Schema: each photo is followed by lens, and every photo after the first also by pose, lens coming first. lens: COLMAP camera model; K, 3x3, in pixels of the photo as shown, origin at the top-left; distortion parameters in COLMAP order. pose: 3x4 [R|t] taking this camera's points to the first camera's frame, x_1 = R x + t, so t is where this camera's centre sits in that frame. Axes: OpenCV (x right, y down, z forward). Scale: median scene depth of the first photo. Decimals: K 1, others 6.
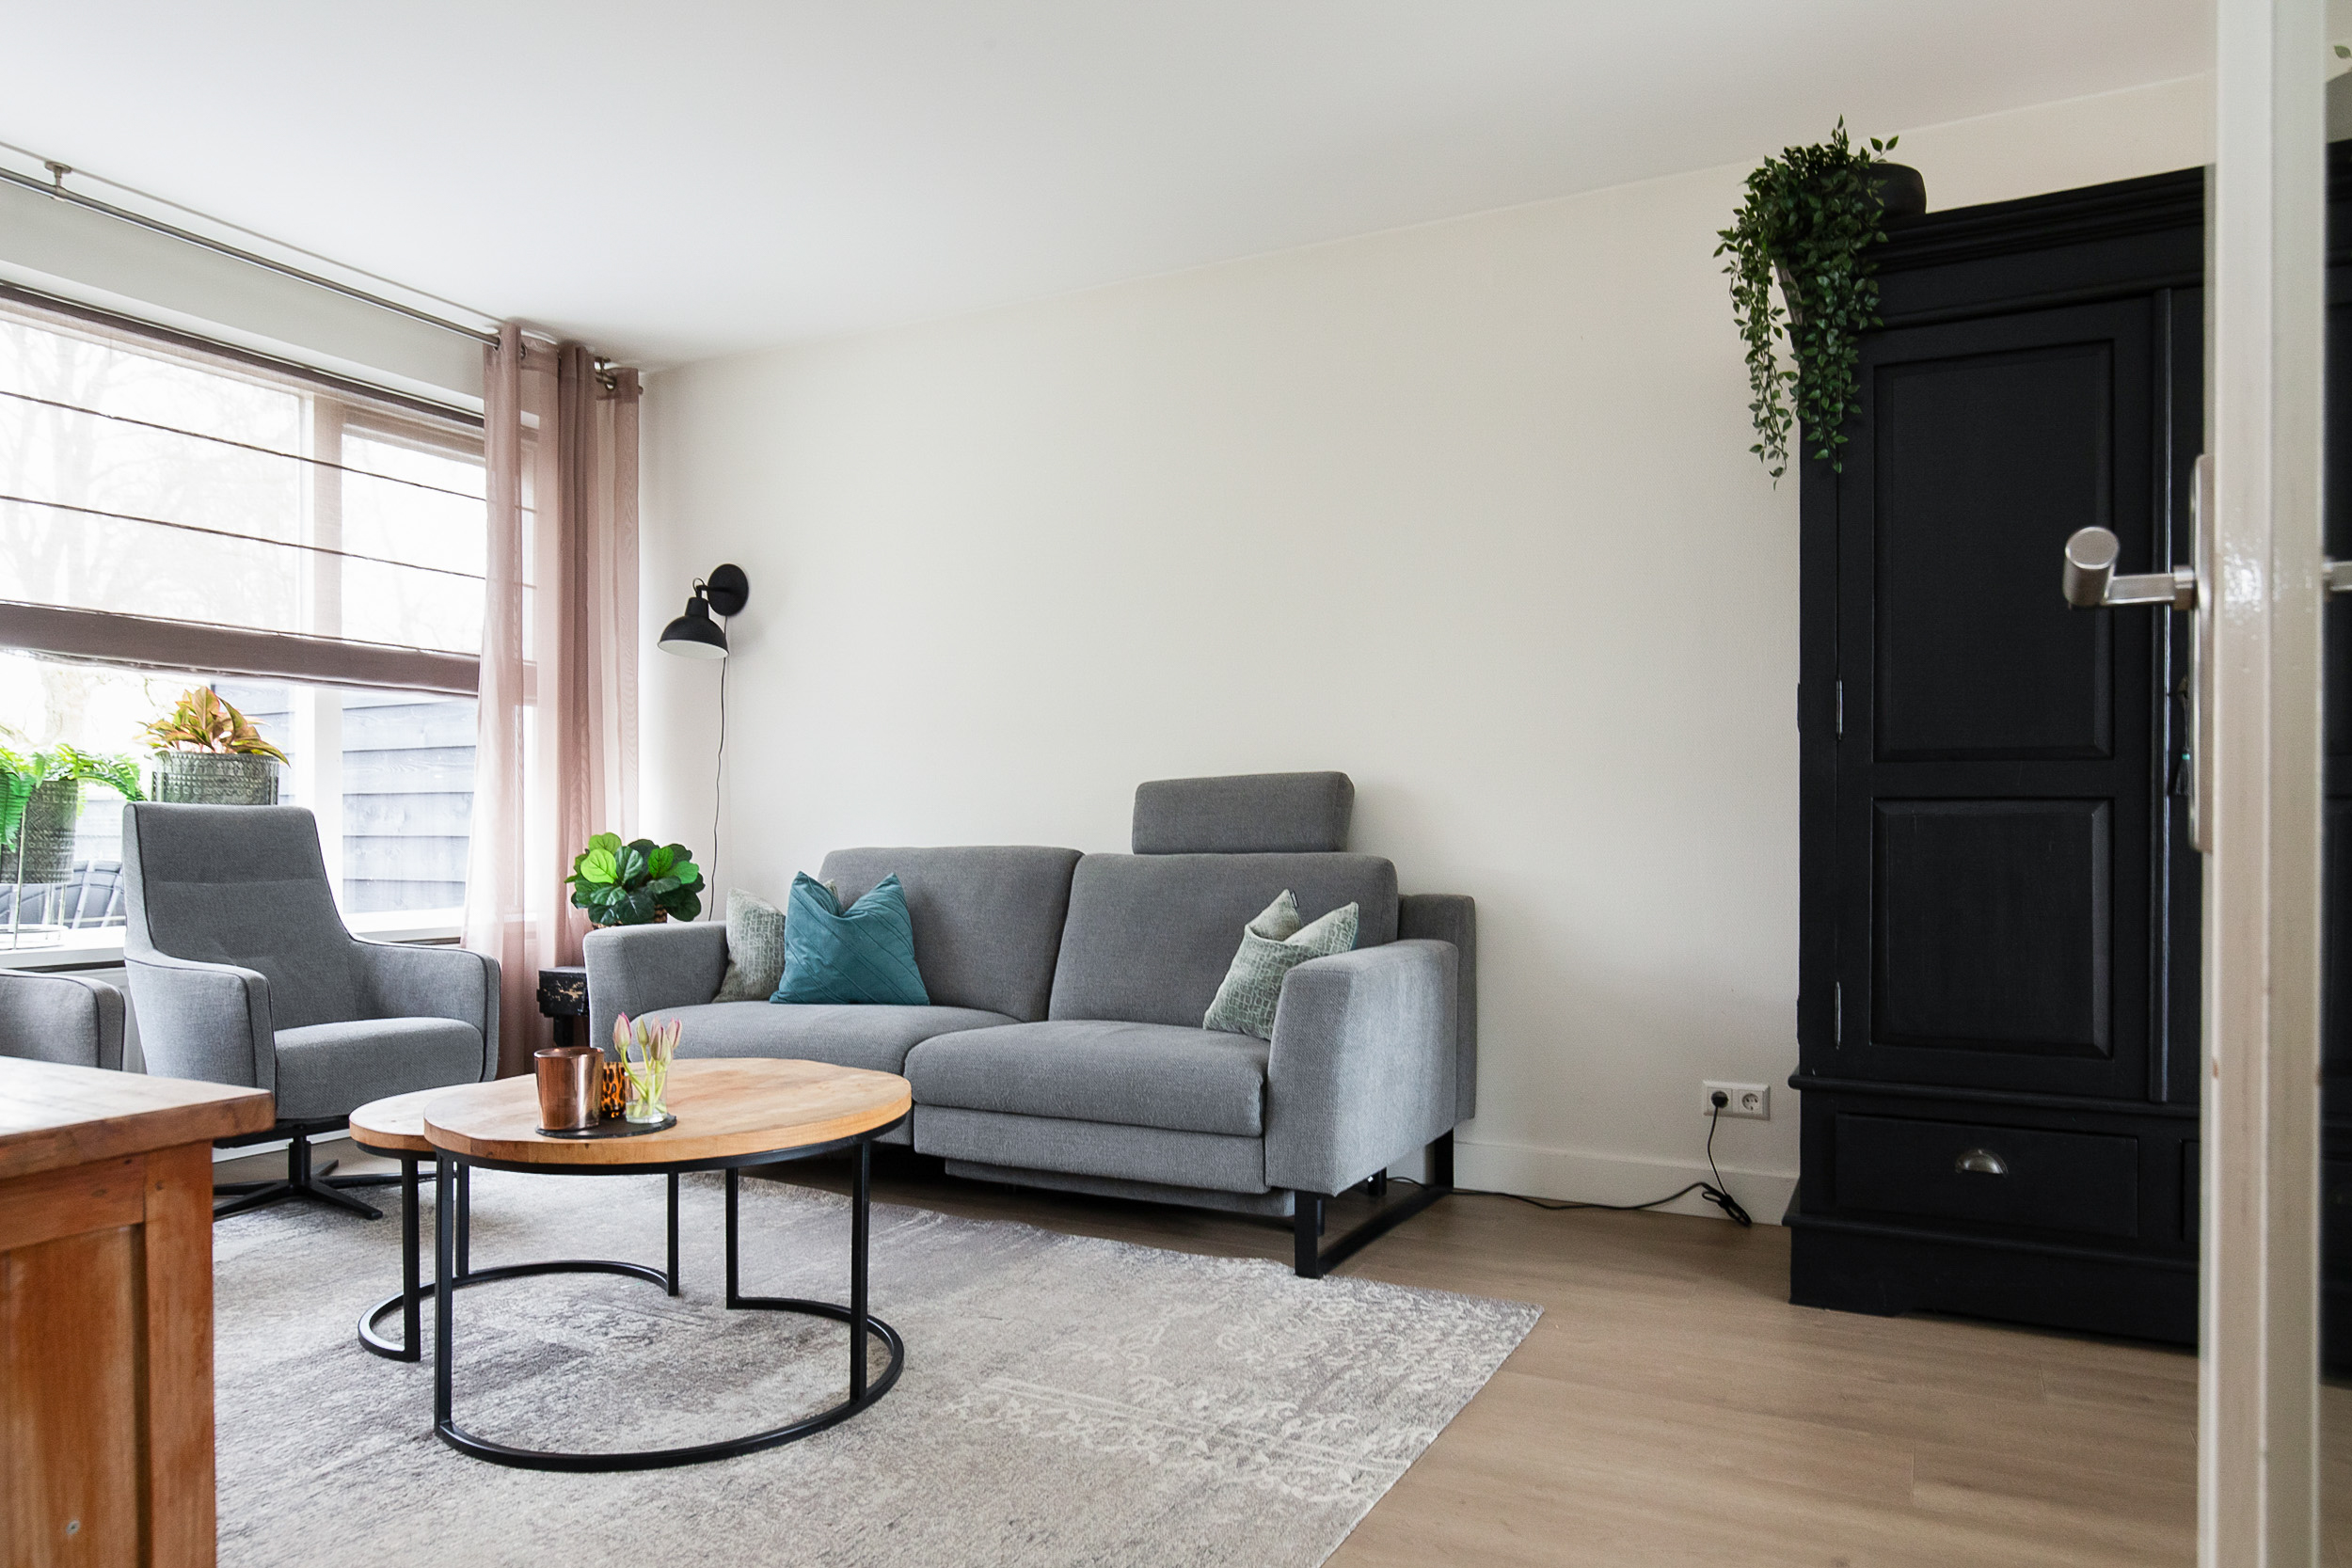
lens RADIAL K [[1496.7, 0, 1223.1], [0, 1496.7, 839.4], [0, 0, 1]] dist [-0.002932, 0.002310]
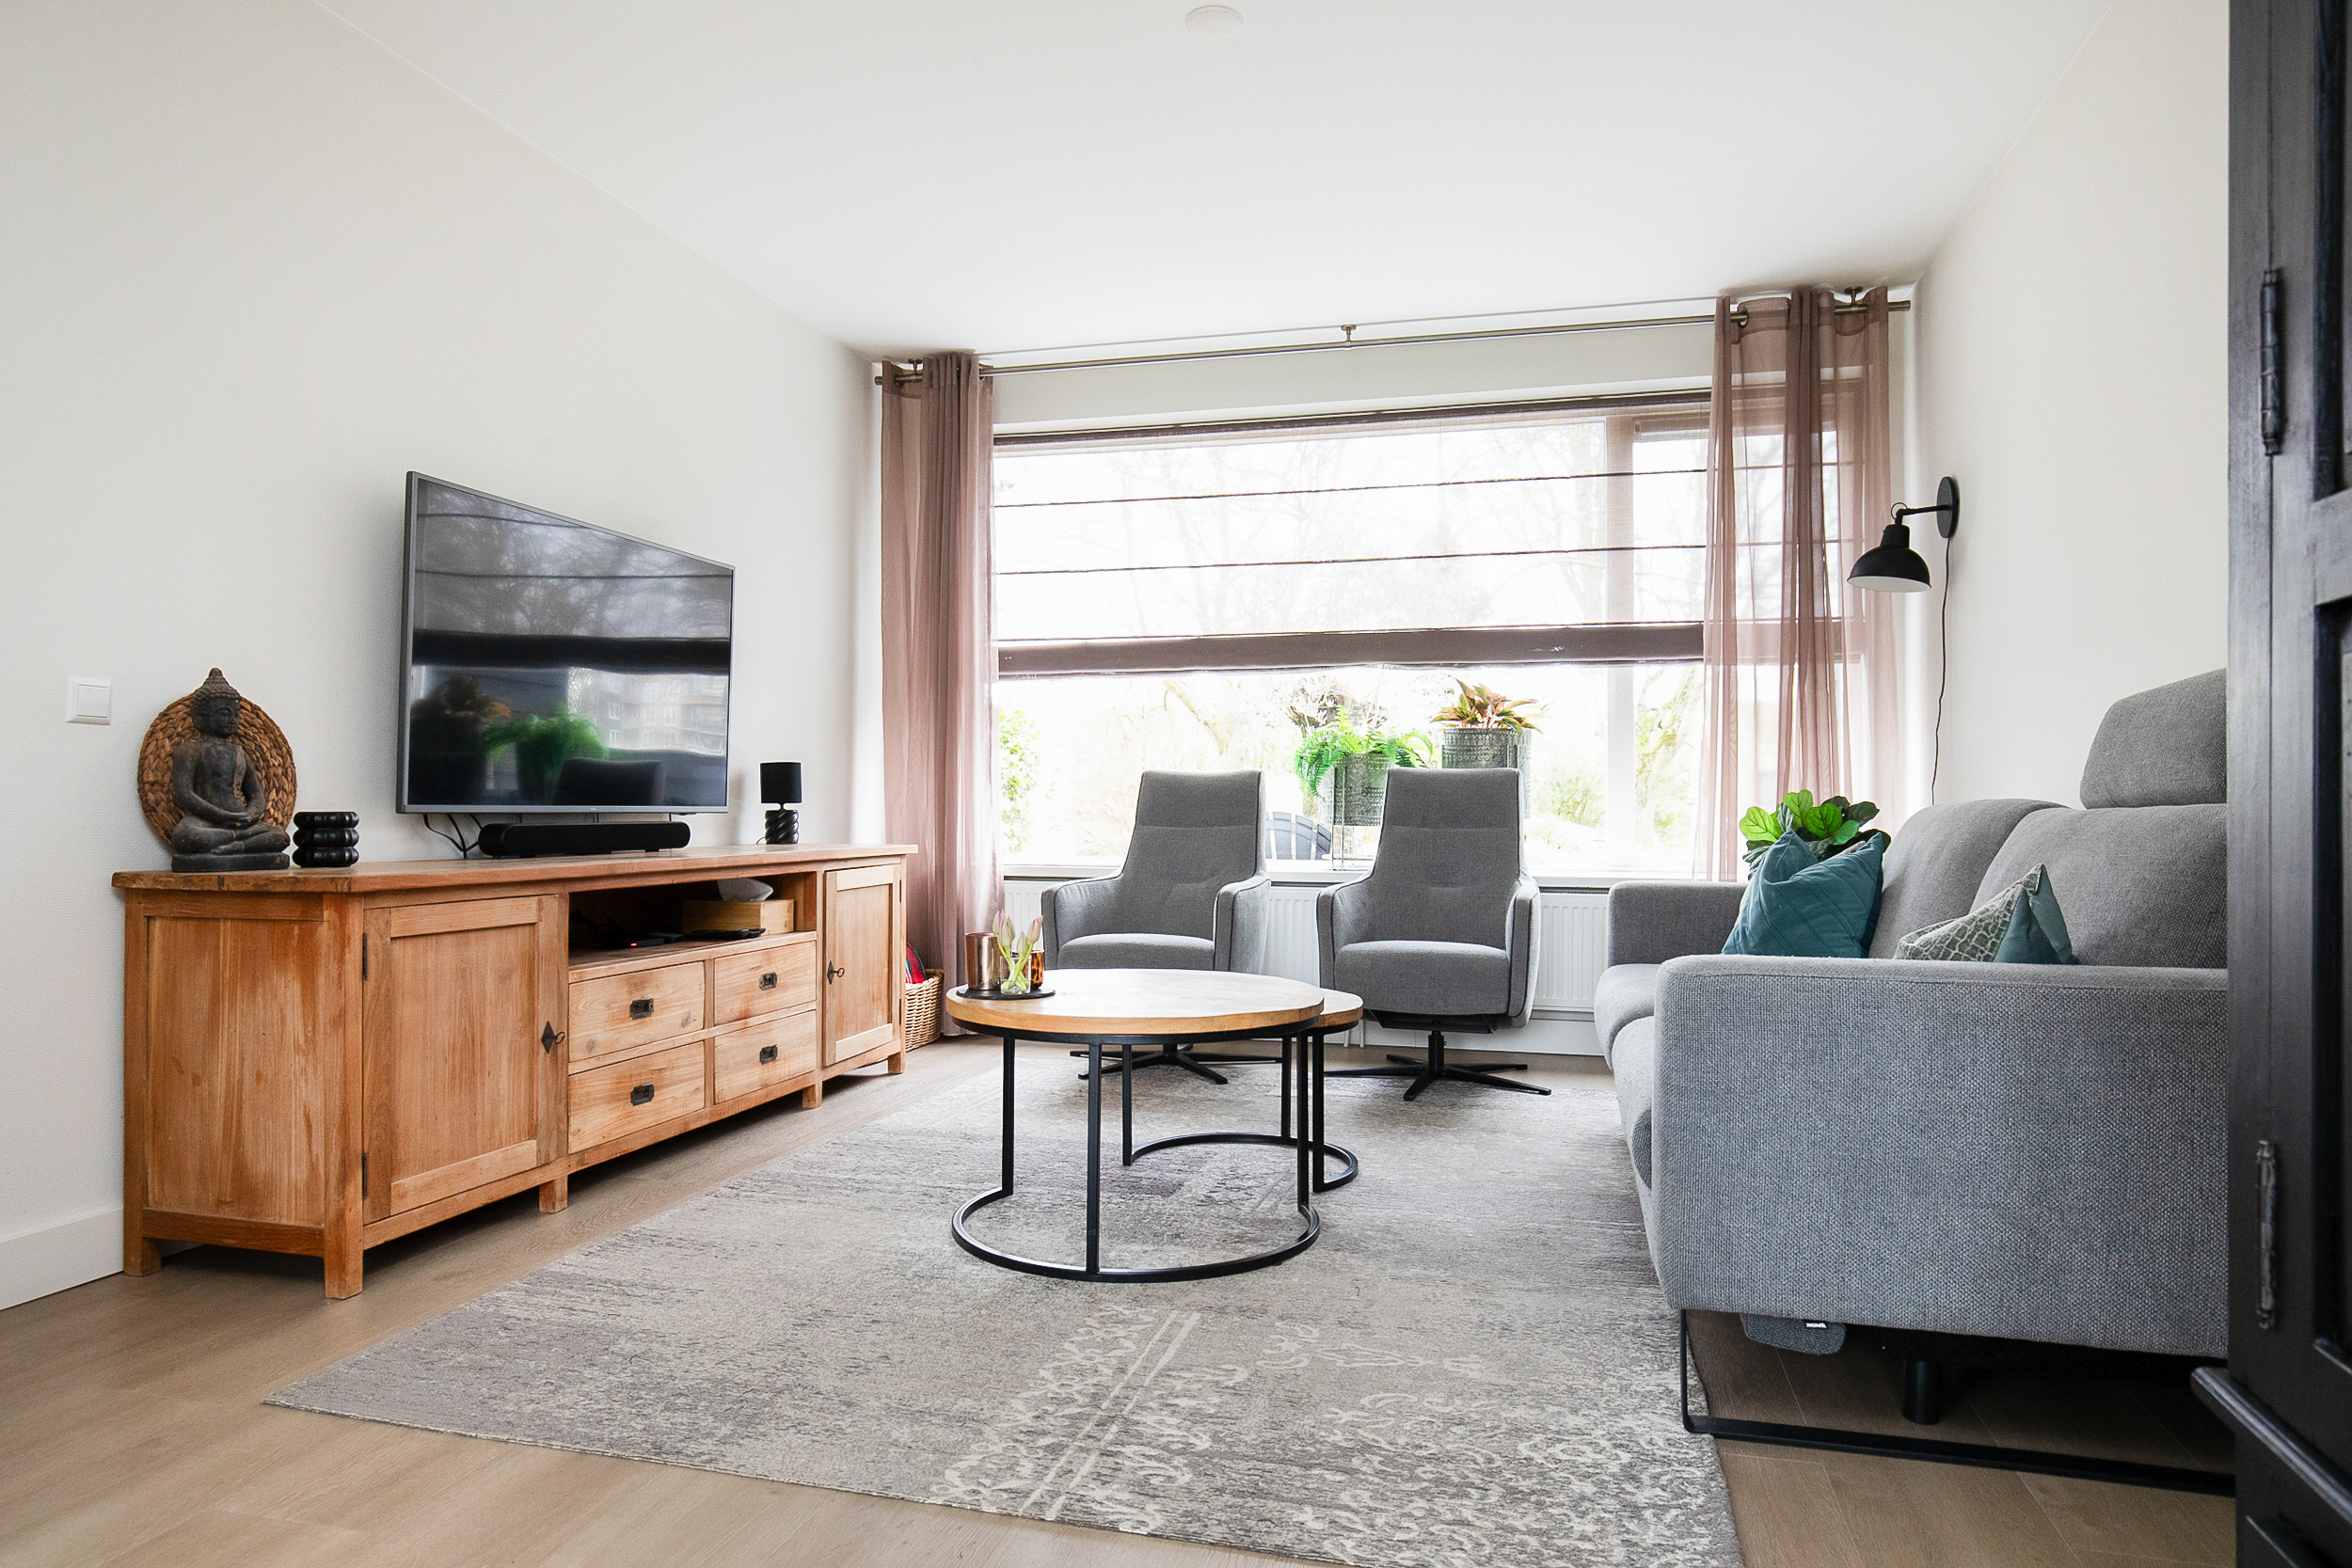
lens RADIAL K [[1496.7, 0, 1169.6], [0, 1496.7, 770.8], [0, 0, 1]] dist [-0.002932, 0.002310]
pose [[0.188452, -0.024675, -0.981772, 0.717704], [-0.013146, 0.999531, -0.027644, 0.024286], [0.981994, 0.018117, 0.188039, 0.684133]]
